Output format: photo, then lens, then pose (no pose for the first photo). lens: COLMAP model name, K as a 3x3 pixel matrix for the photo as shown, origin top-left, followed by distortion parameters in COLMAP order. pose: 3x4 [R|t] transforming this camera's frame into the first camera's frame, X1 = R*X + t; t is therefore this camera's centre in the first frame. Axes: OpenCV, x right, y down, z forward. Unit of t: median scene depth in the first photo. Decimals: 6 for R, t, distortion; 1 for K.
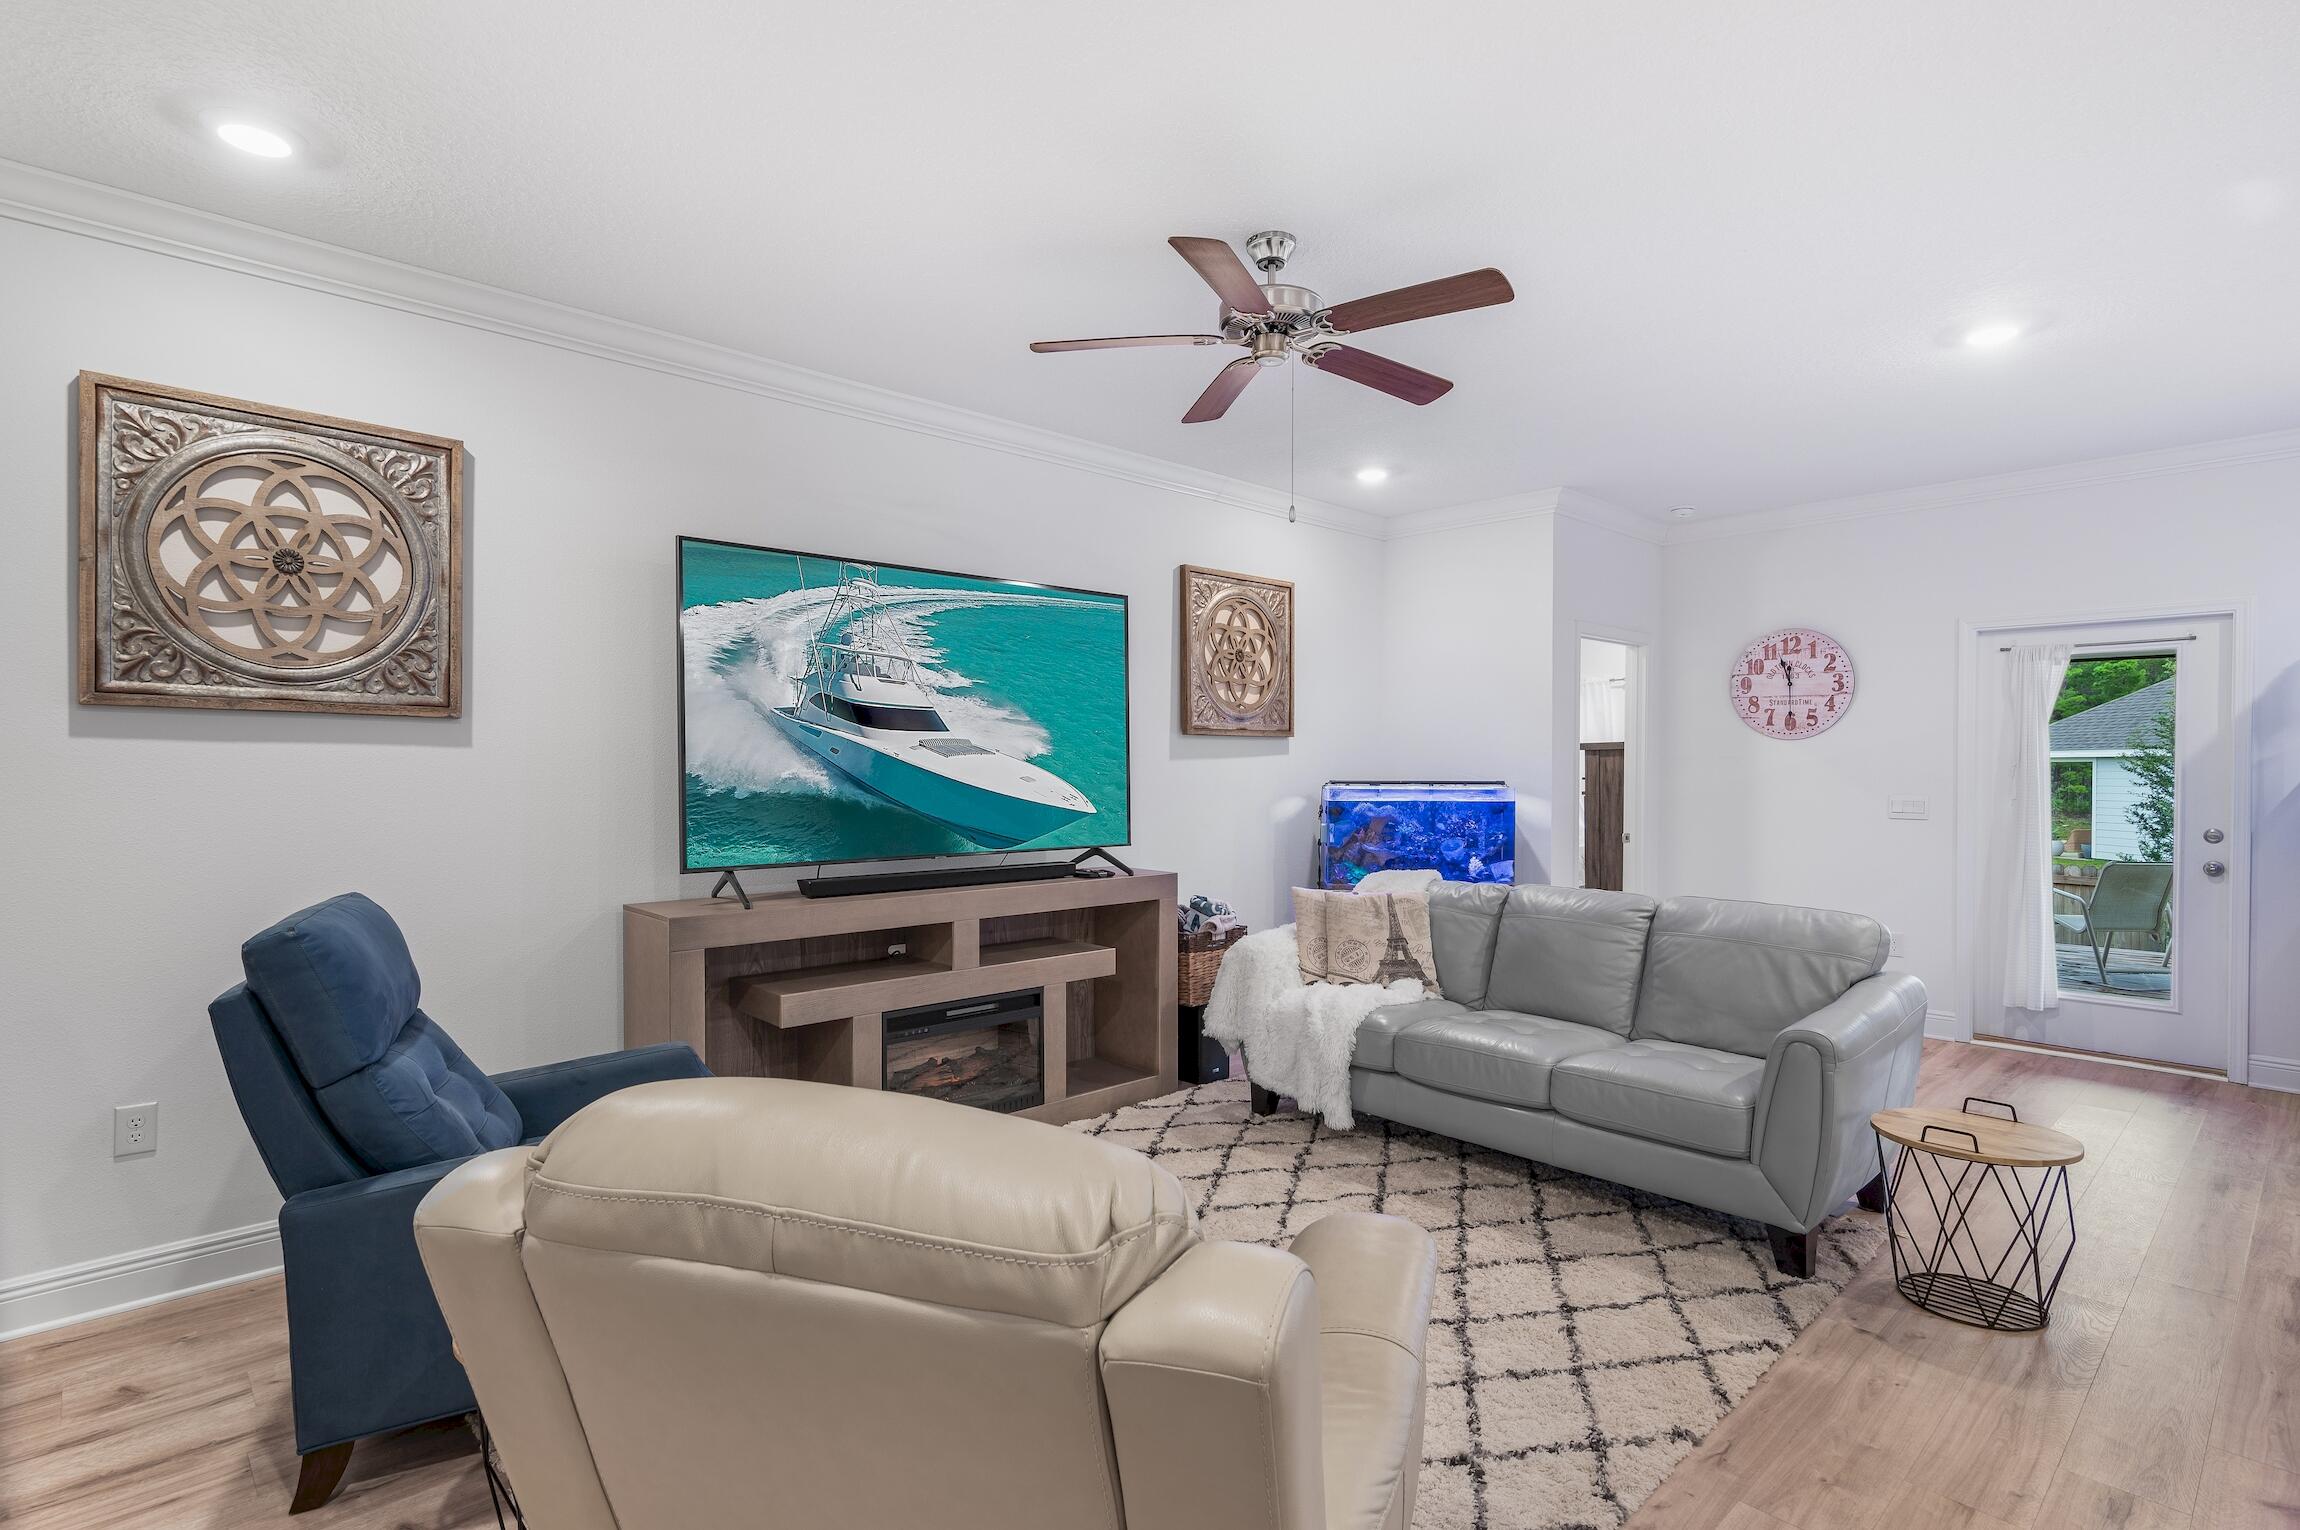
lens RADIAL K [[1115.7, 0, 1139.8], [0, 1115.7, 797.9], [0, 0, 1]] dist [0.007216, -0.001962]
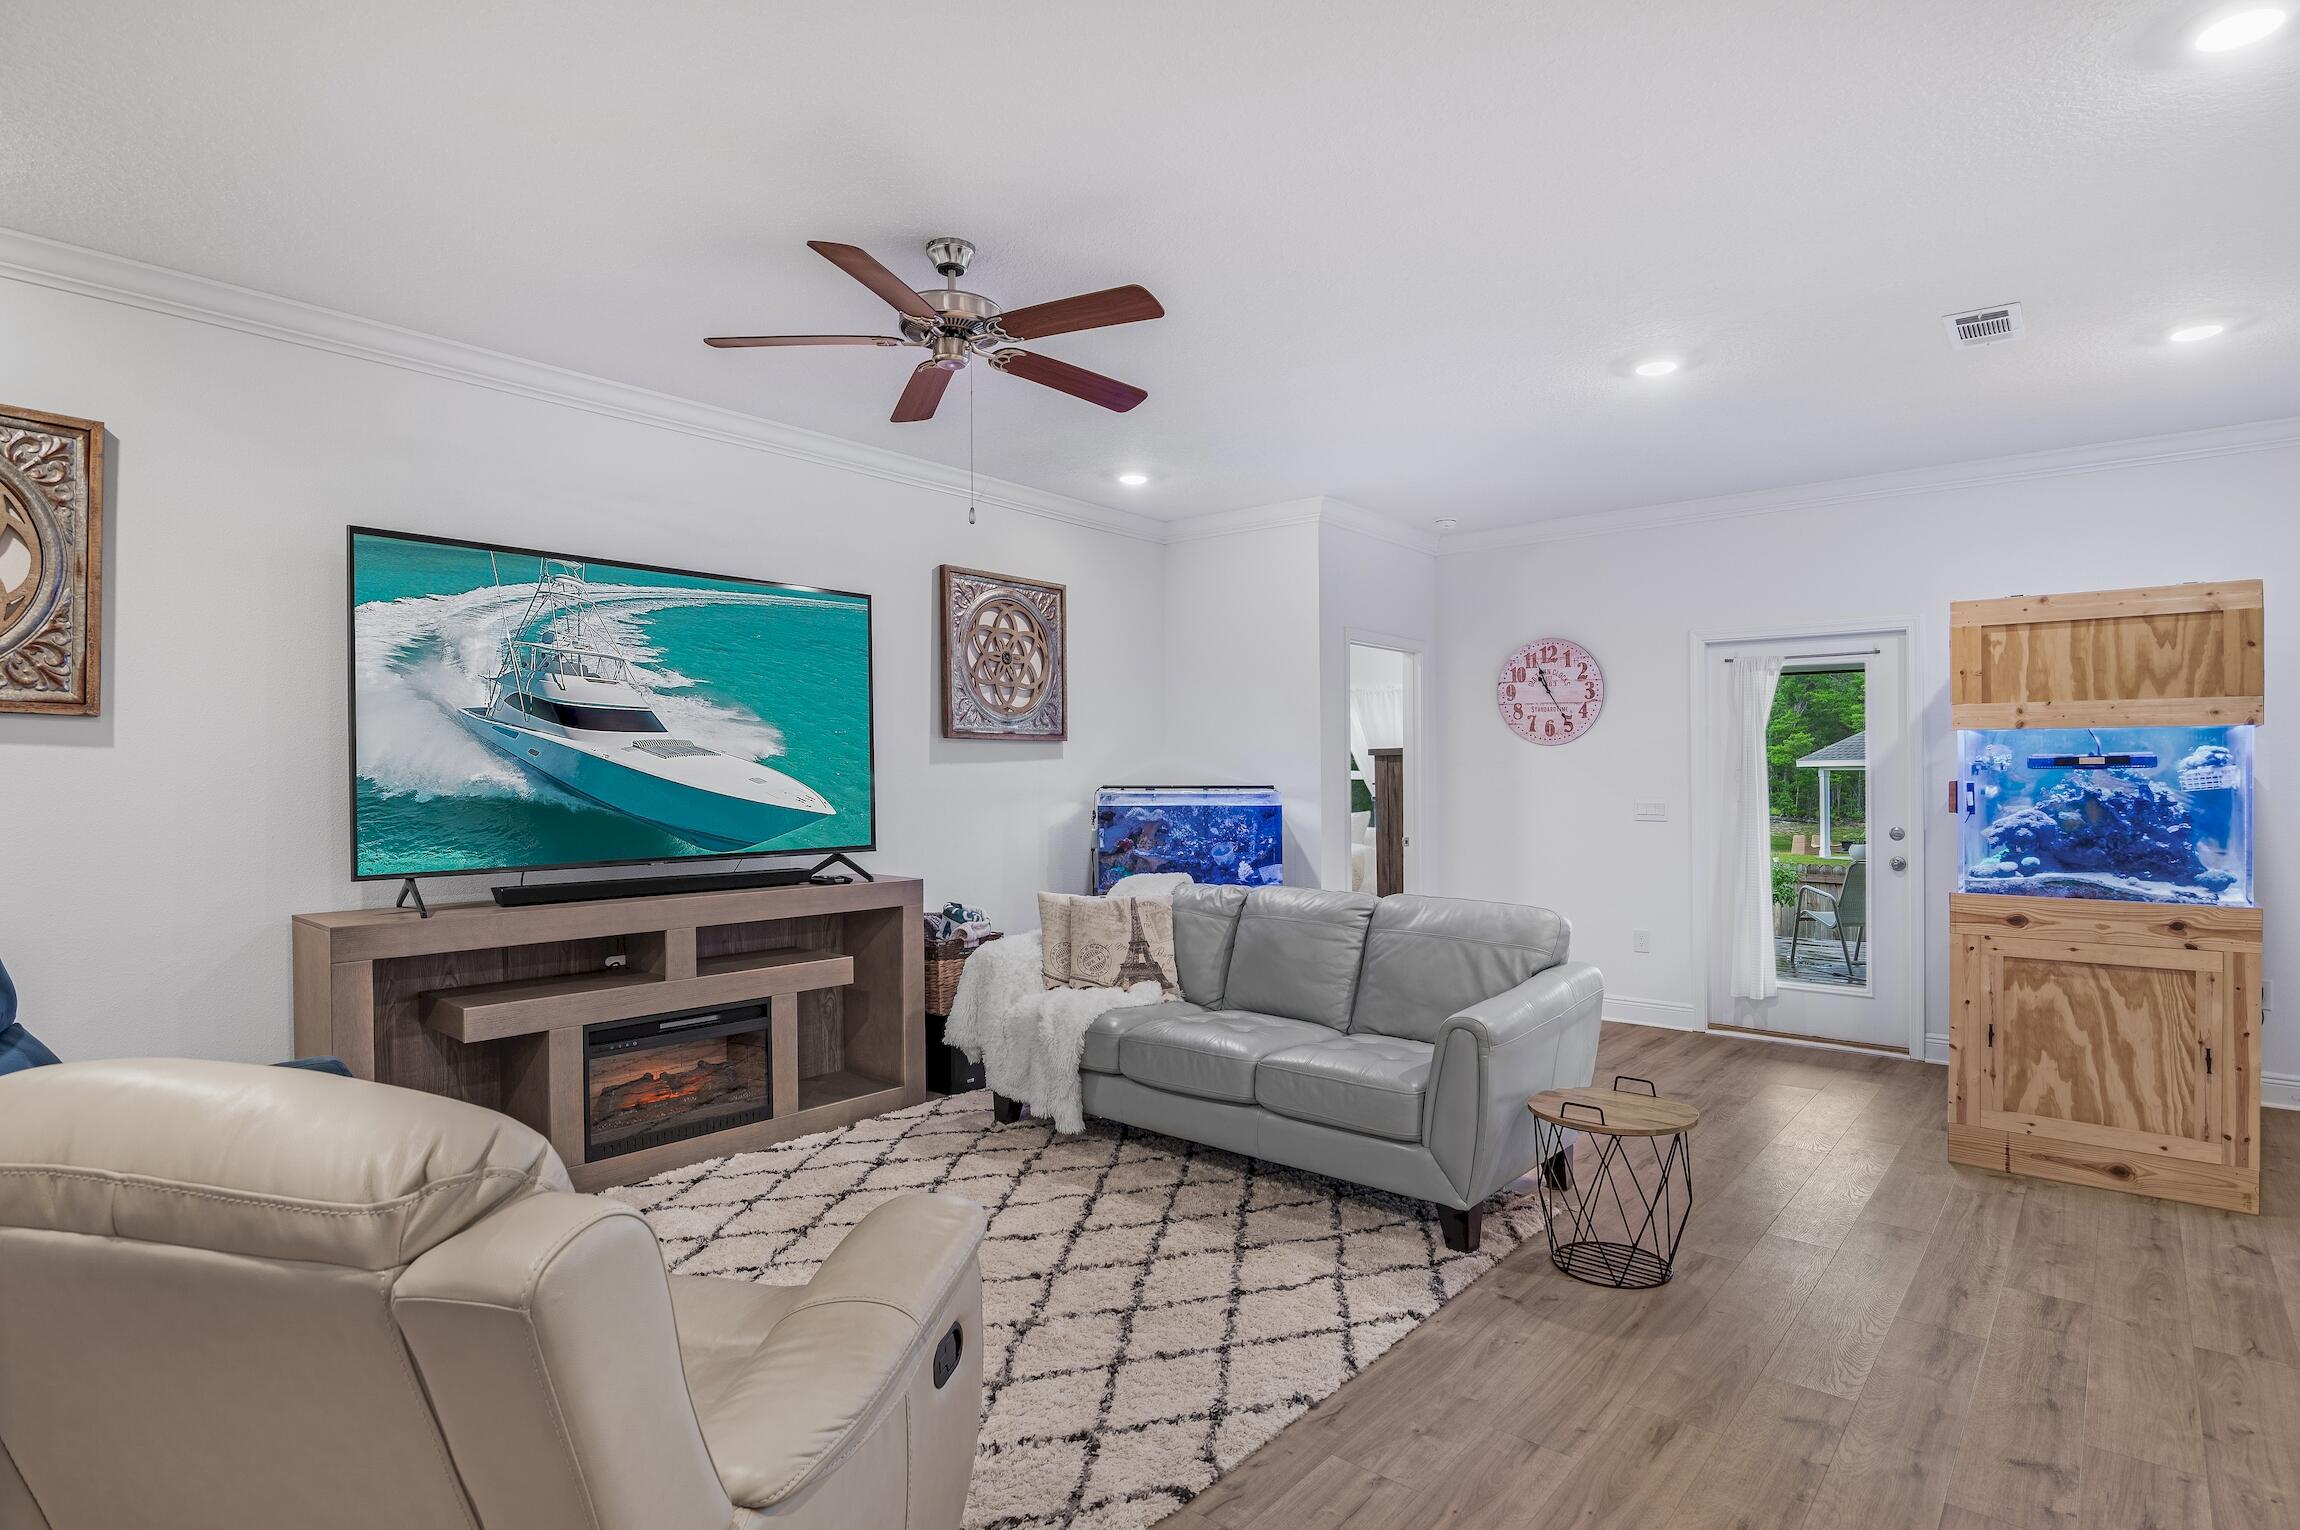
lens RADIAL K [[1164.9, 0, 1133.0], [0, 1164.9, 793.0], [0, 0, 1]] dist [-0.020041, 0.000398]
pose [[0.993588, -0.002921, 0.113027, 0.126892], [0.004464, 0.999900, -0.013402, 0.008135], [-0.112977, 0.013821, 0.993502, -0.042843]]
